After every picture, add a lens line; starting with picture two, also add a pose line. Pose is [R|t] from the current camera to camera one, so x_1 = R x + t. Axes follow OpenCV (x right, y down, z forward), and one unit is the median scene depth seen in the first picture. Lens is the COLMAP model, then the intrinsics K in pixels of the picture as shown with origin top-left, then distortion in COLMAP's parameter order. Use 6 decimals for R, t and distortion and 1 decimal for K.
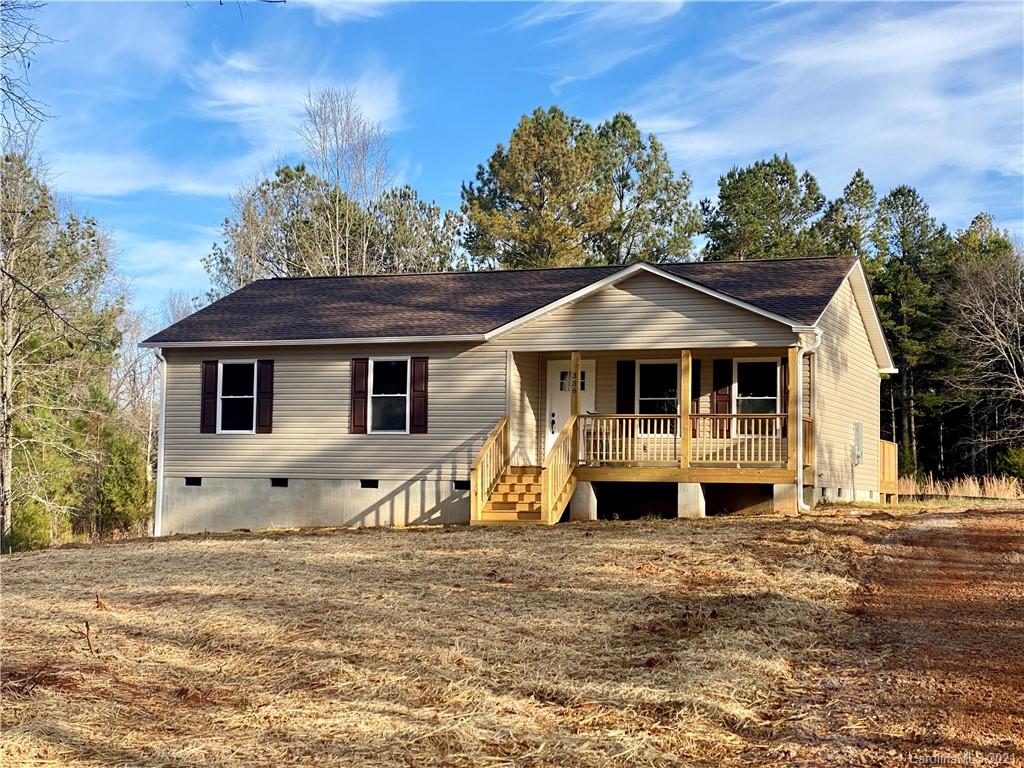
lens RADIAL K [[1602.6, 0, 512.0], [0, 1602.6, 384.0], [0, 0, 1]] dist [0.005655, 0.037107]
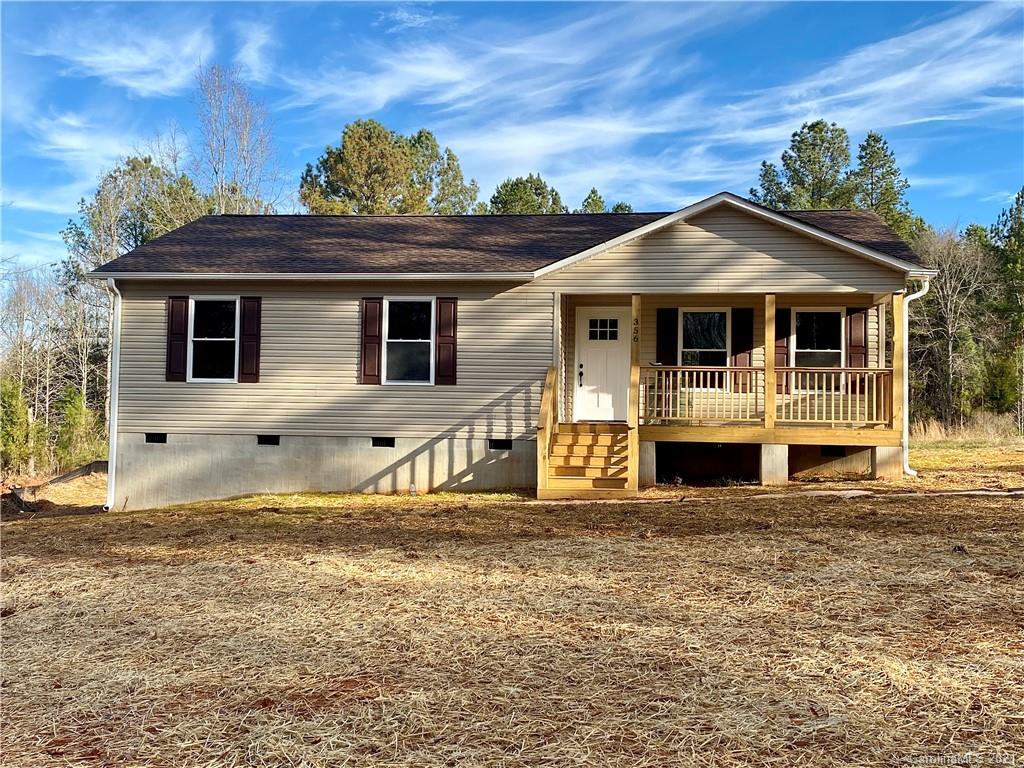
lens RADIAL K [[1021.8, 0, 512.0], [0, 1021.8, 384.0], [0, 0, 1]] dist [0.070023, -0.018049]
pose [[0.967609, 0.010071, 0.252251, -0.163097], [-0.018794, 0.999305, 0.032197, 0.011635], [-0.251751, -0.035895, 0.967126, 0.450556]]
